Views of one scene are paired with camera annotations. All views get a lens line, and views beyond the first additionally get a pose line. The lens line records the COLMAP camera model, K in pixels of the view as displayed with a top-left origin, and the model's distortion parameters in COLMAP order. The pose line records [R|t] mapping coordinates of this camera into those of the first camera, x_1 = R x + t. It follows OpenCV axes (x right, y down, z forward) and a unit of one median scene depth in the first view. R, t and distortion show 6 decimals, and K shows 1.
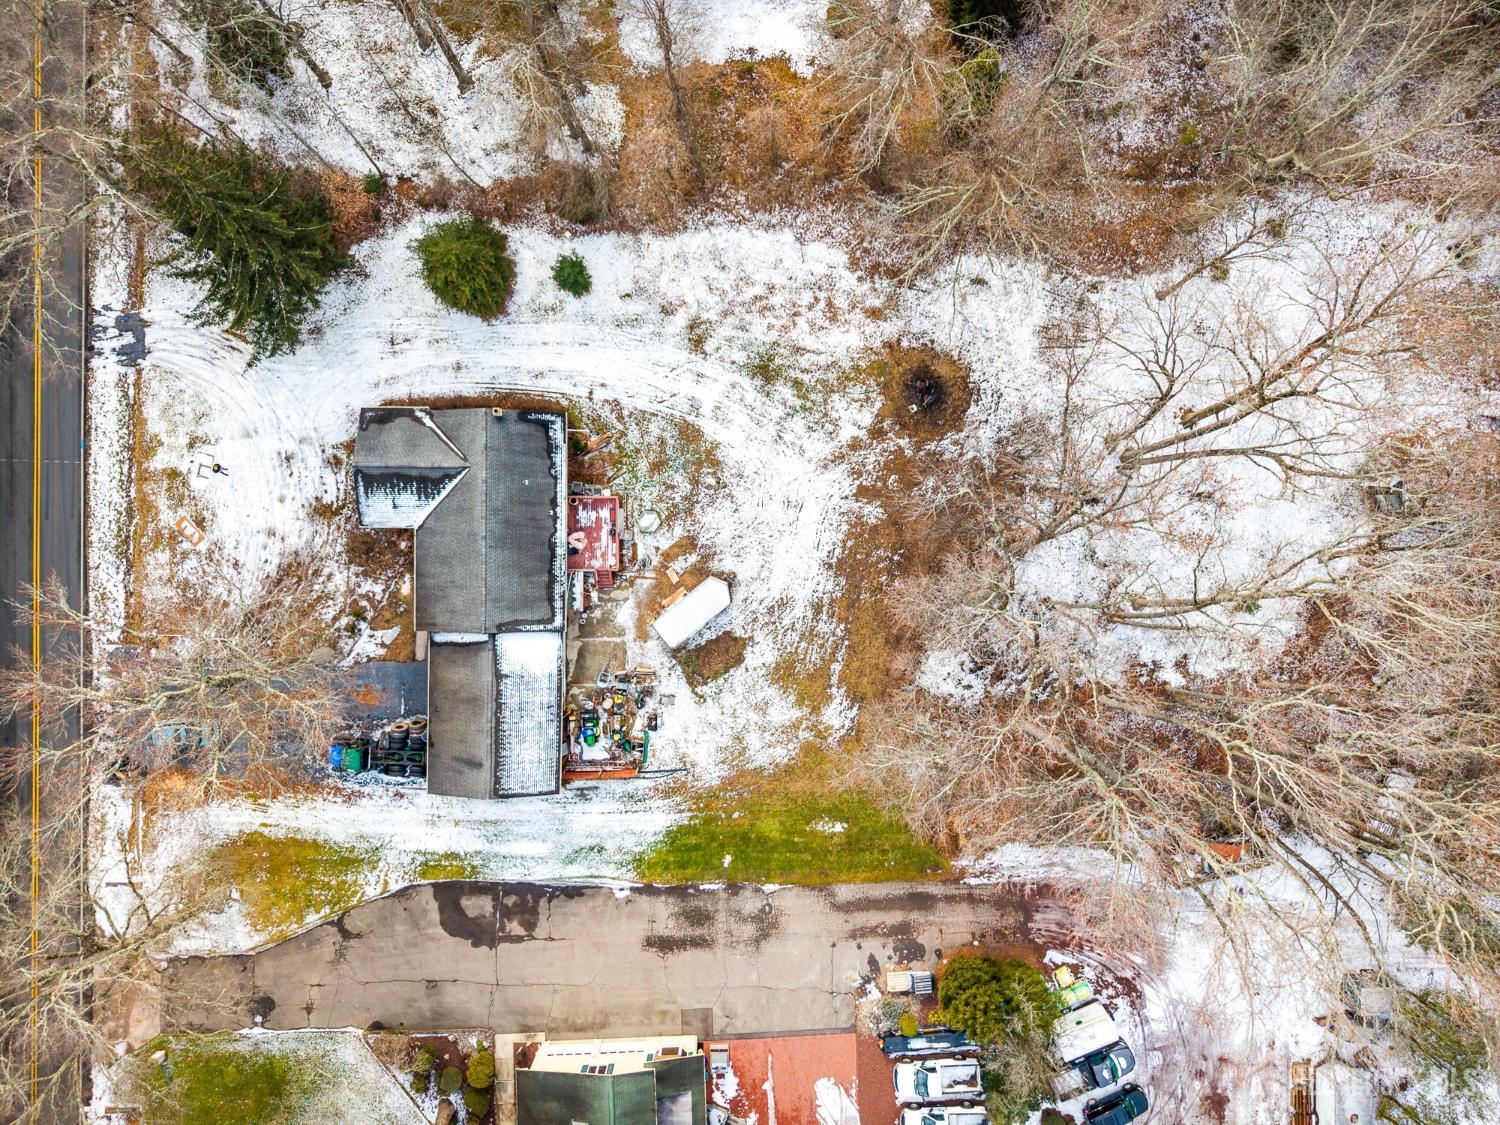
lens RADIAL K [[1008.3, 0, 744.6], [0, 1008.3, 570.8], [0, 0, 1]] dist [0.005846, -0.010606]
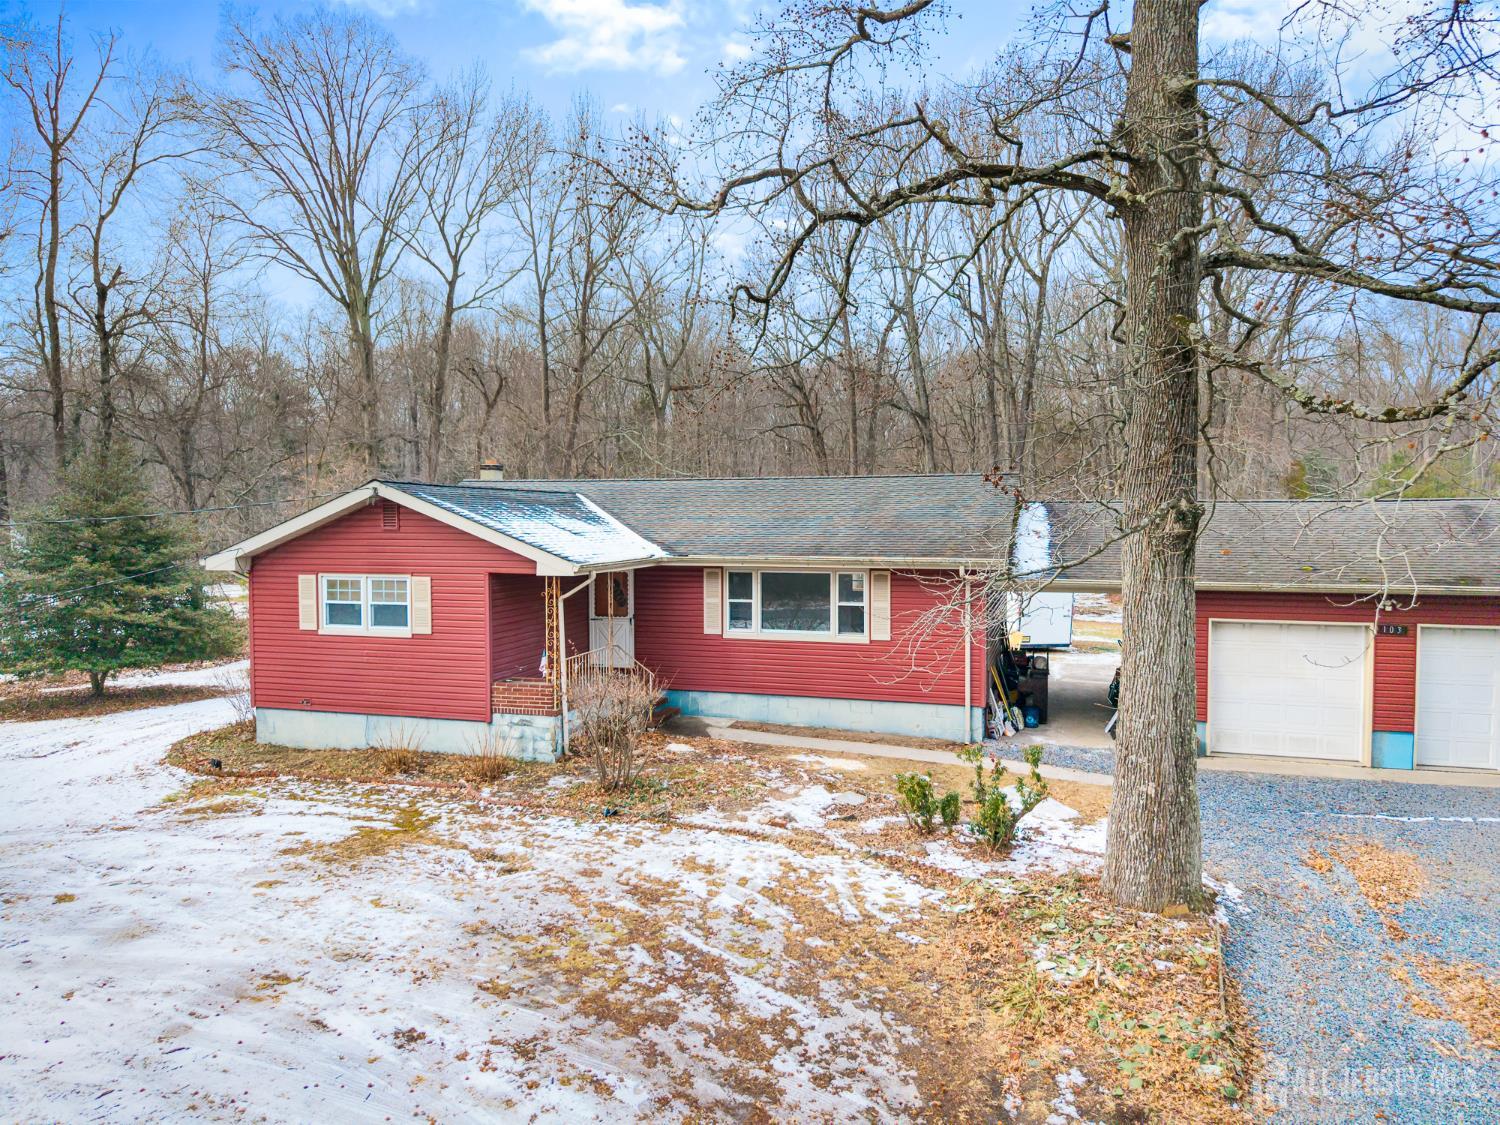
lens RADIAL K [[1008.3, 0, 755.7], [0, 1008.3, 551.5], [0, 0, 1]] dist [0.005846, -0.010606]
pose [[0.286759, -0.049155, 0.956741, -0.574275], [0.957889, -0.000679, -0.287138, 0.067933], [0.014764, 0.998791, 0.046890, 0.926603]]
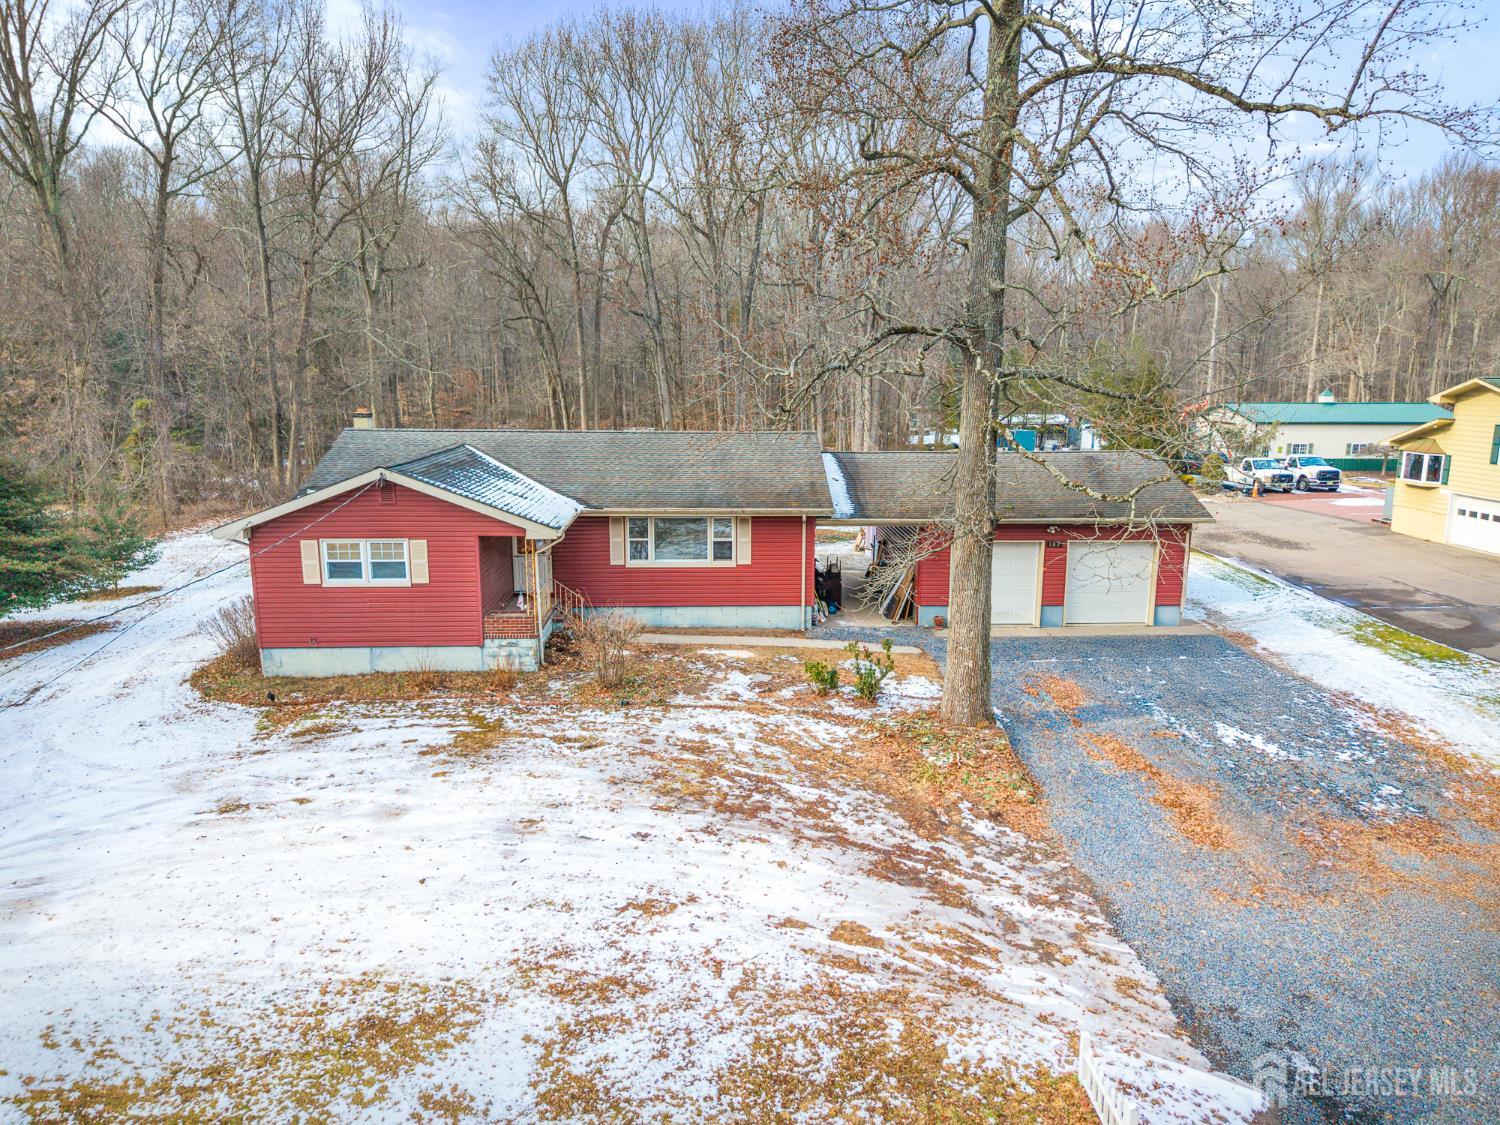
lens RADIAL K [[1008.3, 0, 757.5], [0, 1008.3, 562.0], [0, 0, 1]] dist [0.005846, -0.010606]
pose [[-0.053938, -0.206415, 0.976977, -0.685095], [0.998542, -0.013298, 0.052319, 0.006112], [0.002193, 0.978374, 0.206831, 0.882375]]
